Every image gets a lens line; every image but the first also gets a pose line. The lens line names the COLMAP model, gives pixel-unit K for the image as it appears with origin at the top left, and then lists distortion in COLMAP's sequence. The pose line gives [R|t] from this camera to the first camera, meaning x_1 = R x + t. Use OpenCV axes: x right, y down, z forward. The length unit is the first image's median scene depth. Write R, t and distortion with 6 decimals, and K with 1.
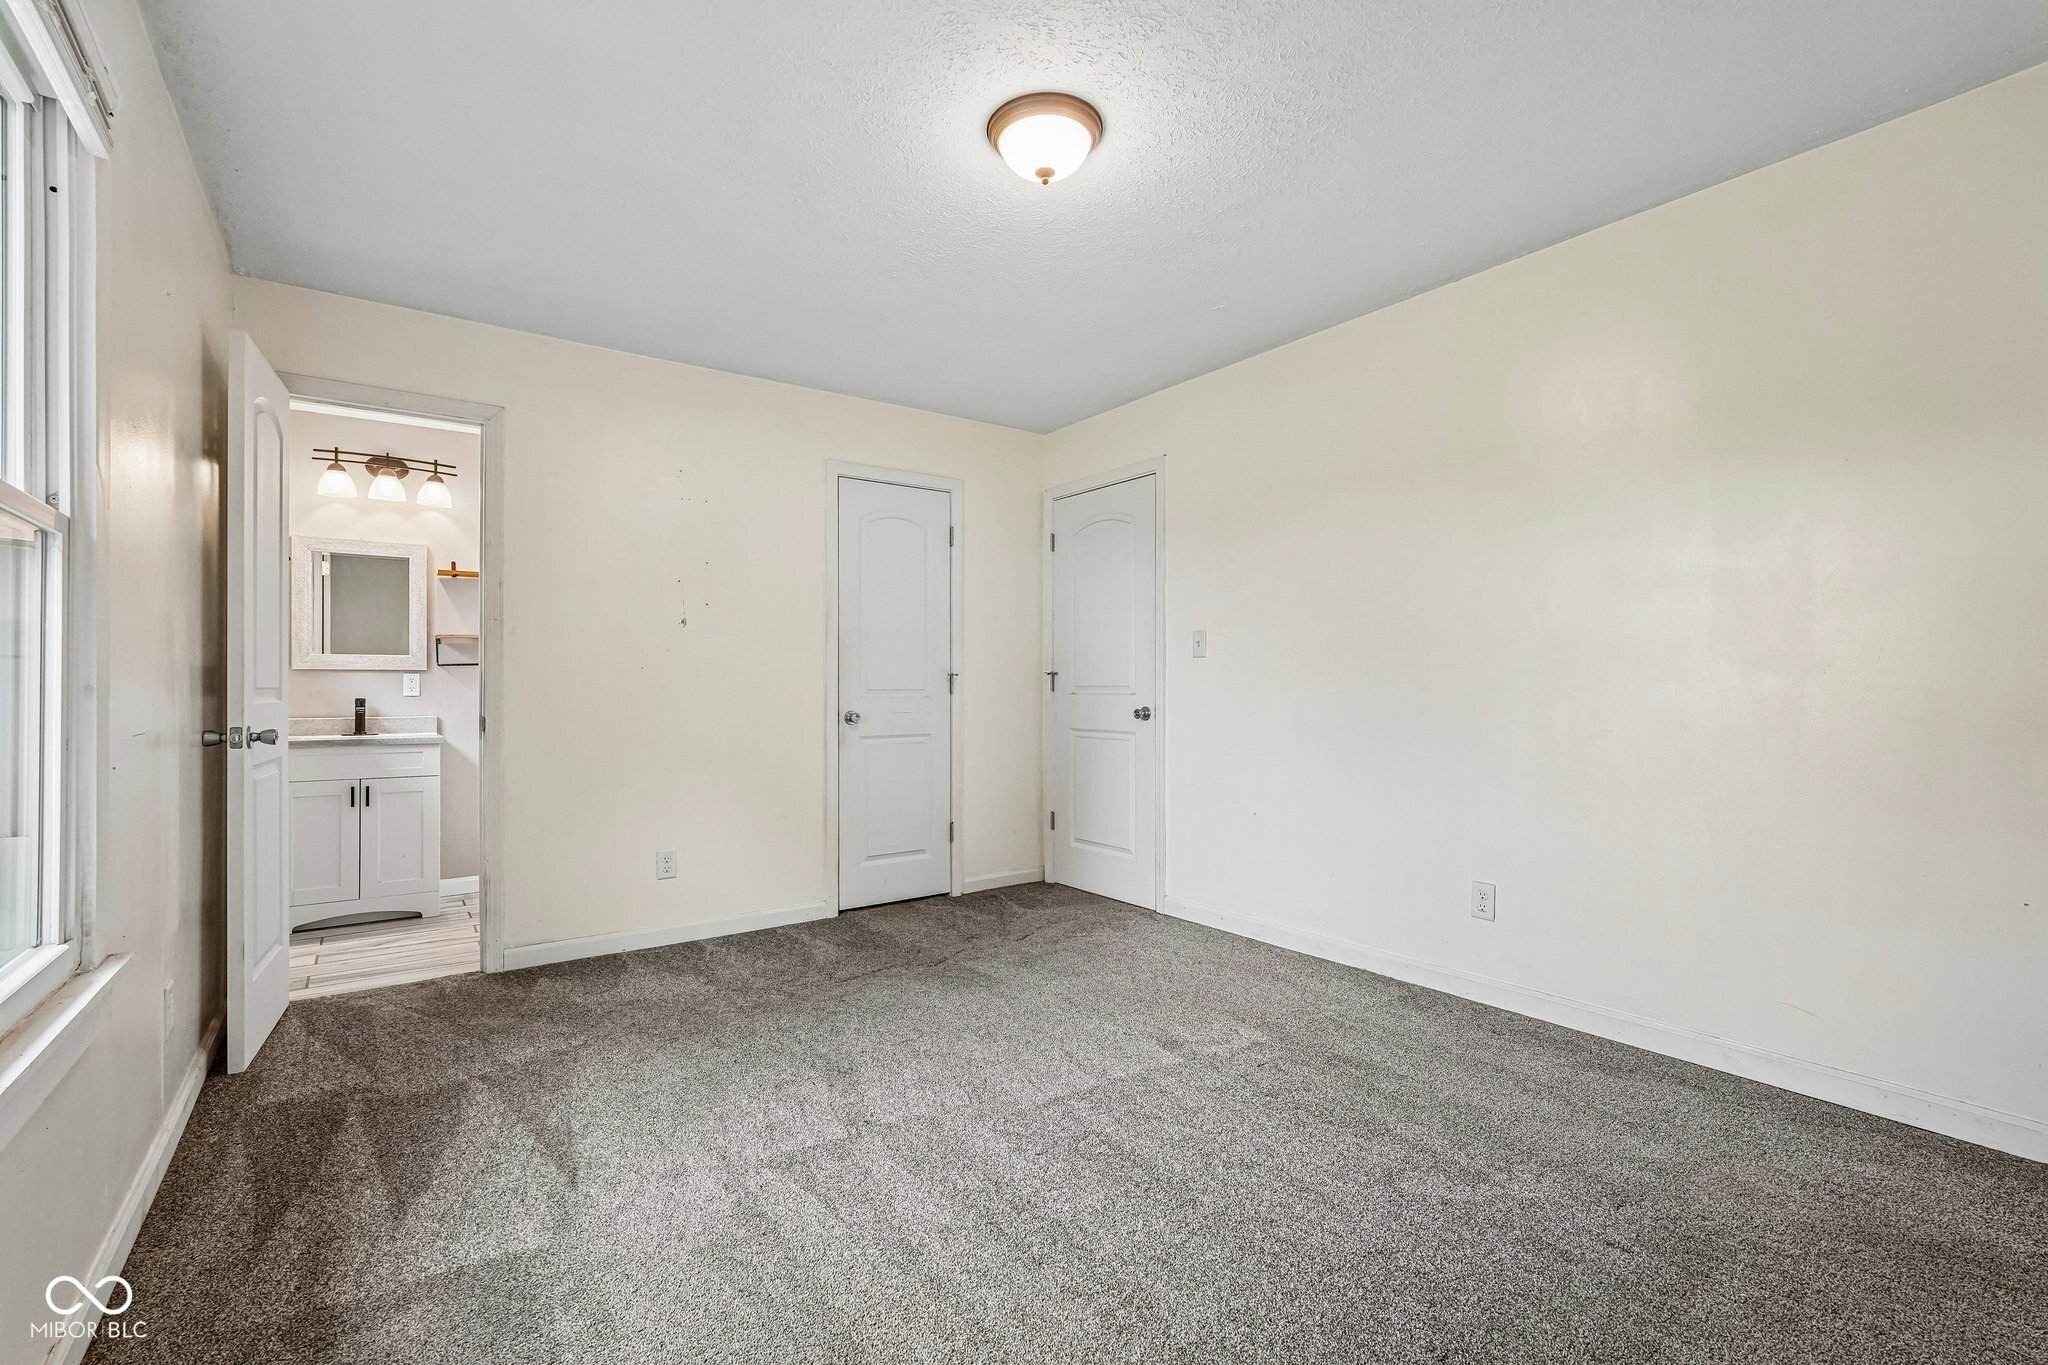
lens RADIAL K [[899.7, 0, 1022.6], [0, 899.7, 679.6], [0, 0, 1]] dist [-0.021236, 0.011705]
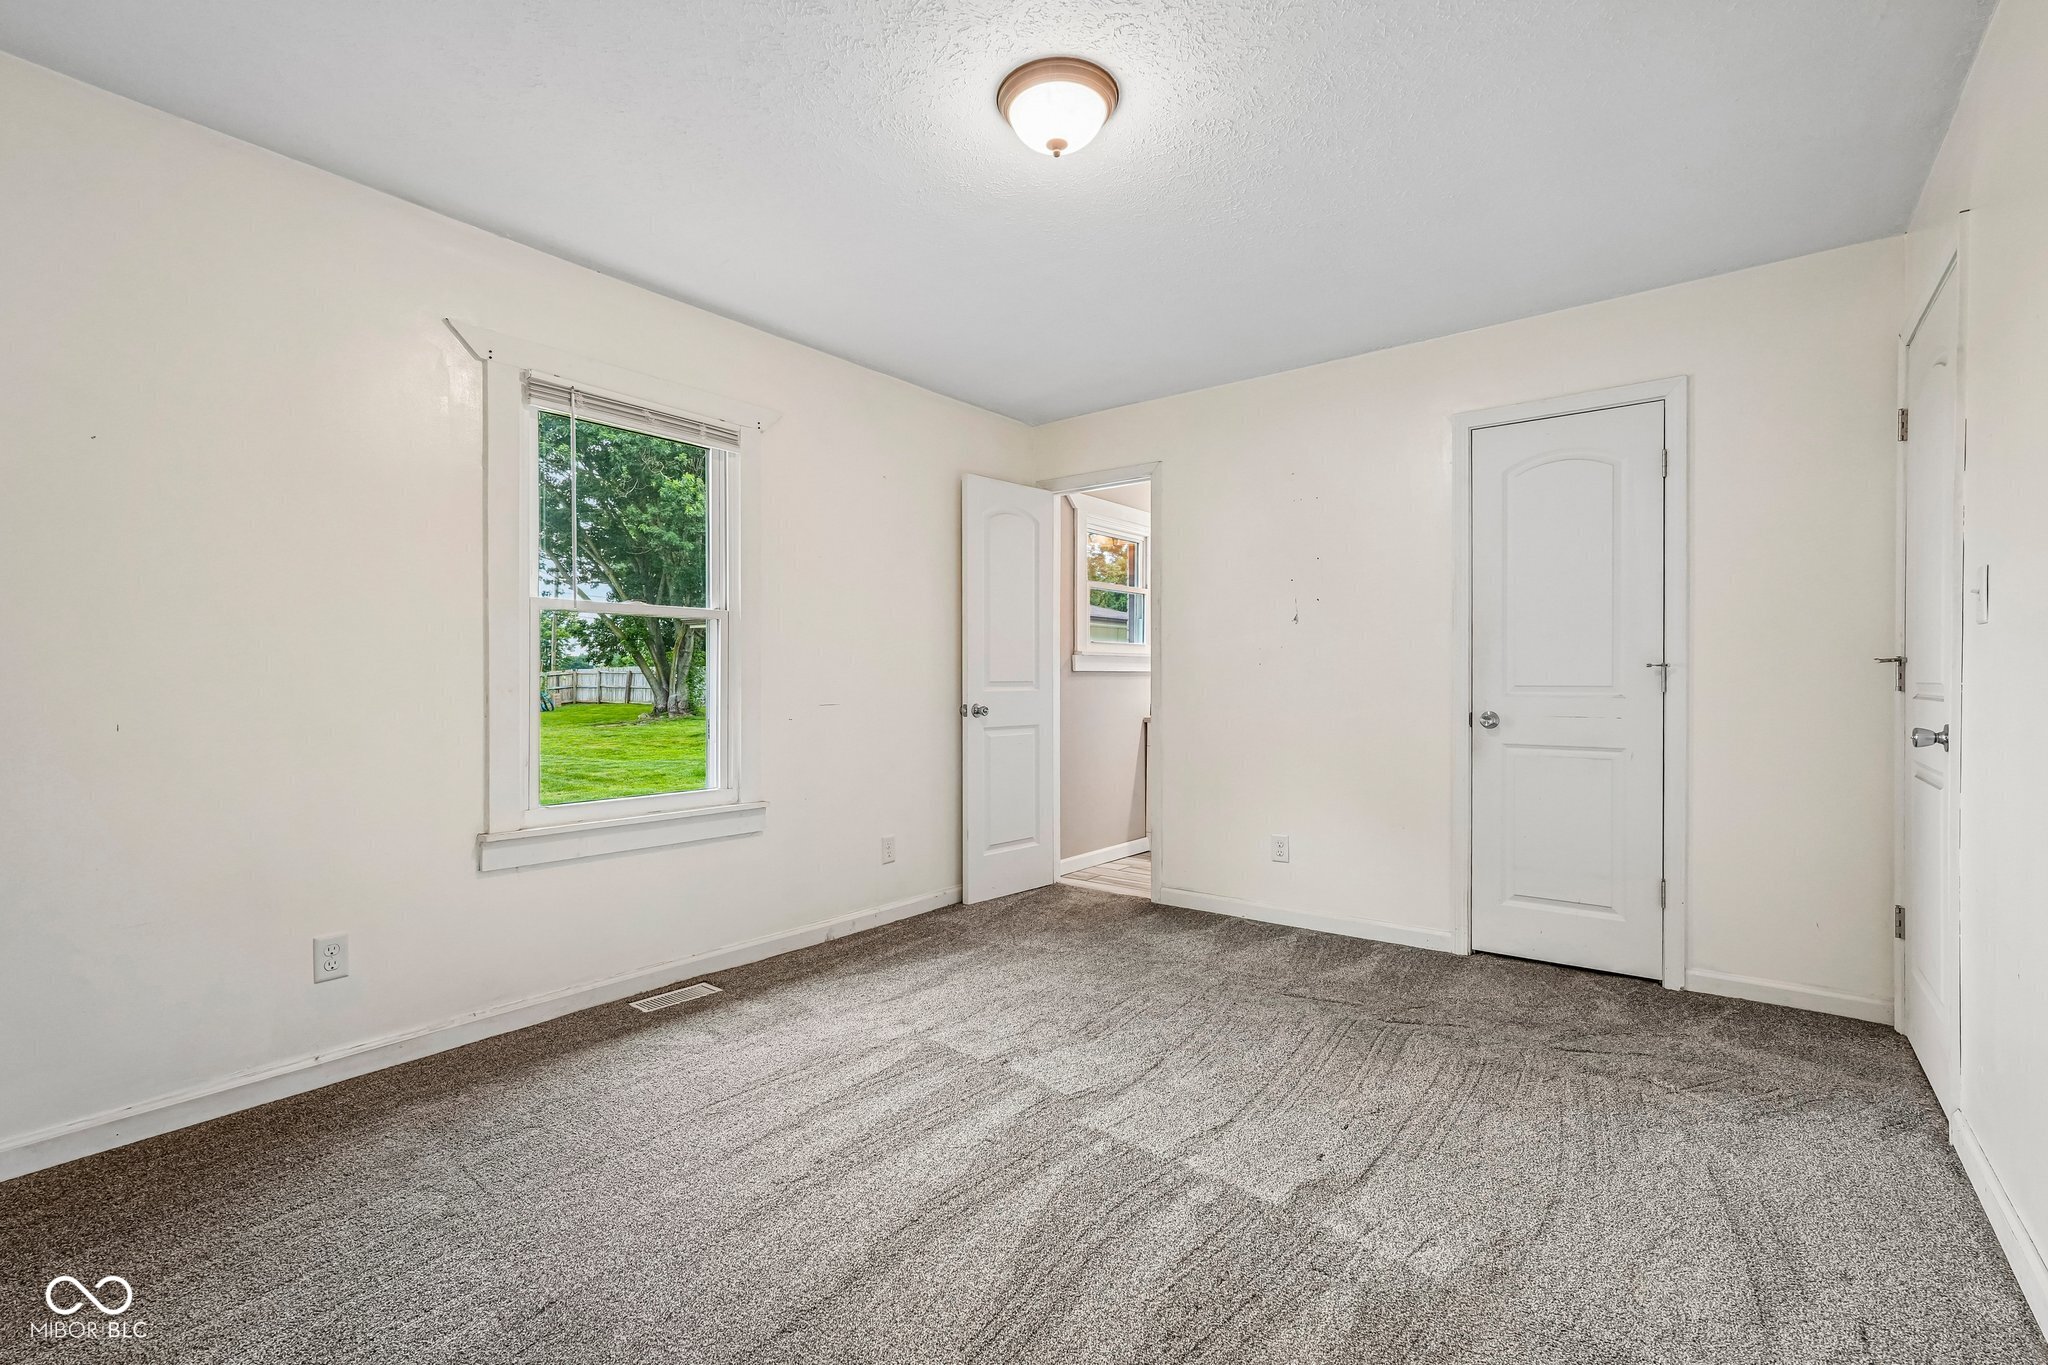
lens RADIAL K [[899.7, 0, 1022.6], [0, 899.7, 679.6], [0, 0, 1]] dist [-0.021236, 0.011705]
pose [[0.270301, -0.002363, -0.962773, 0.571584], [0.004975, 0.999987, -0.001058, 0.004830], [0.962763, -0.004504, 0.270309, 0.436662]]
